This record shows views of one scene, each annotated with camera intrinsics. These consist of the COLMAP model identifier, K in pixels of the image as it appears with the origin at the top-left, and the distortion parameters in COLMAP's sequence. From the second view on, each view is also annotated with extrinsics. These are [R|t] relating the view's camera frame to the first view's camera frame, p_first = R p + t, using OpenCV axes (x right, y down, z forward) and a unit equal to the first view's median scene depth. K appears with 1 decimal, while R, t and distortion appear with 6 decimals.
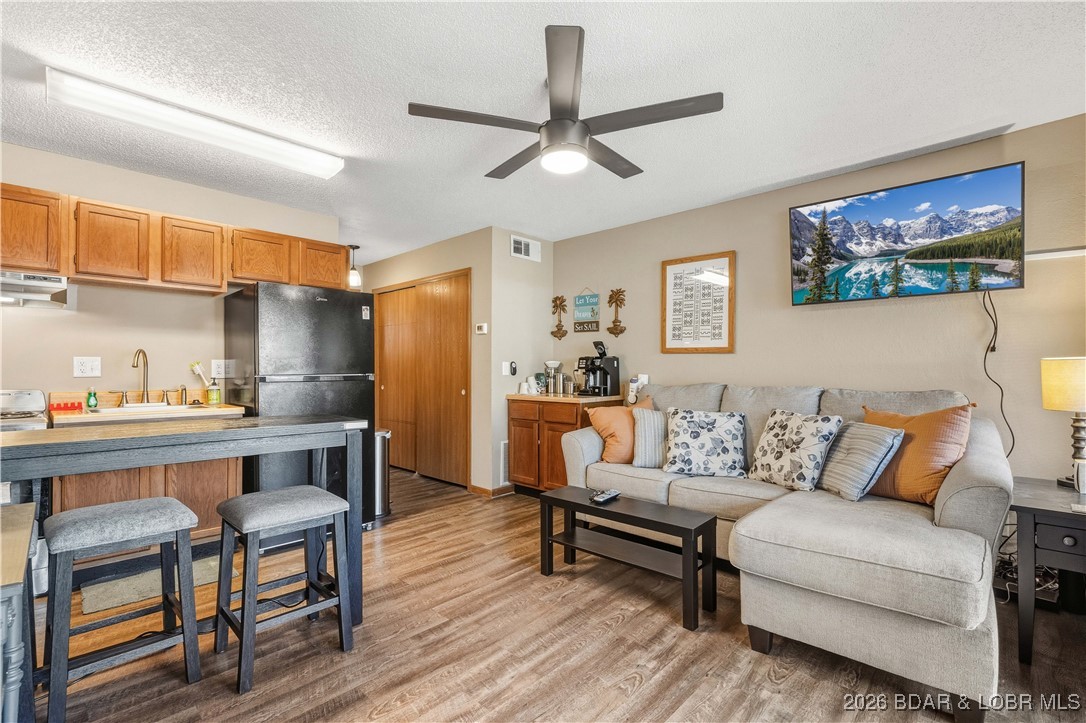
lens RADIAL K [[480.8, 0, 553.1], [0, 480.8, 364.0], [0, 0, 1]] dist [-0.005543, -0.000022]
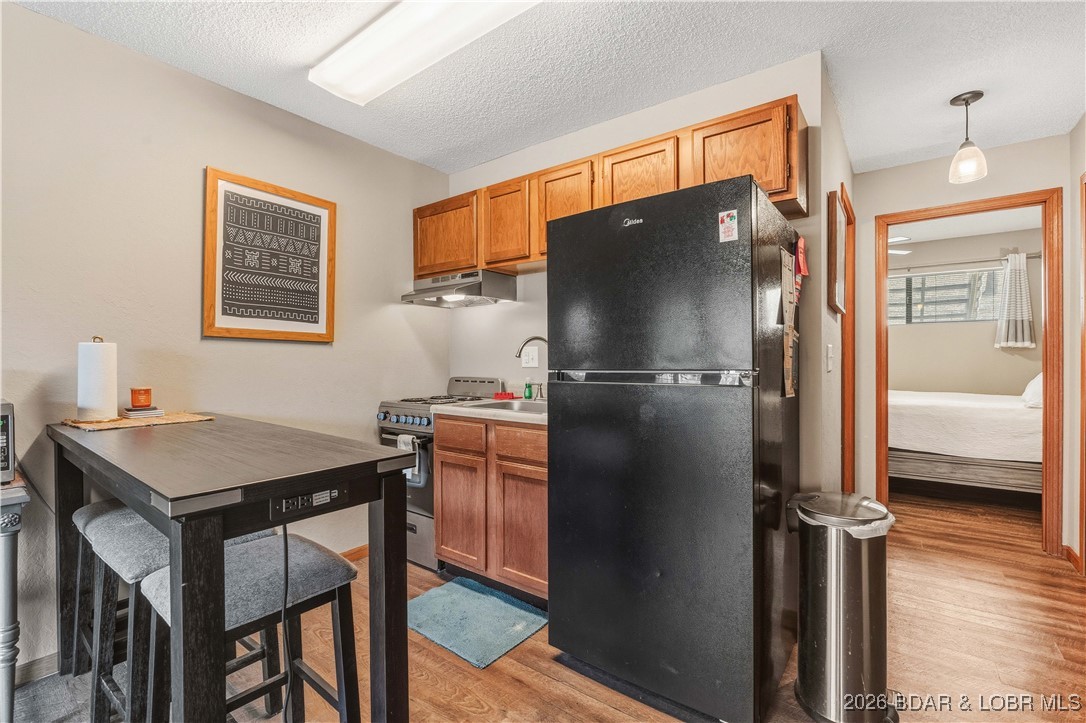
lens RADIAL K [[480.8, 0, 553.8], [0, 480.8, 361.5], [0, 0, 1]] dist [-0.005543, -0.000022]
pose [[0.109461, 0.004786, -0.993980, 0.017673], [0.015536, 0.999858, 0.006525, 0.008977], [0.993870, -0.016156, 0.109371, 0.896995]]
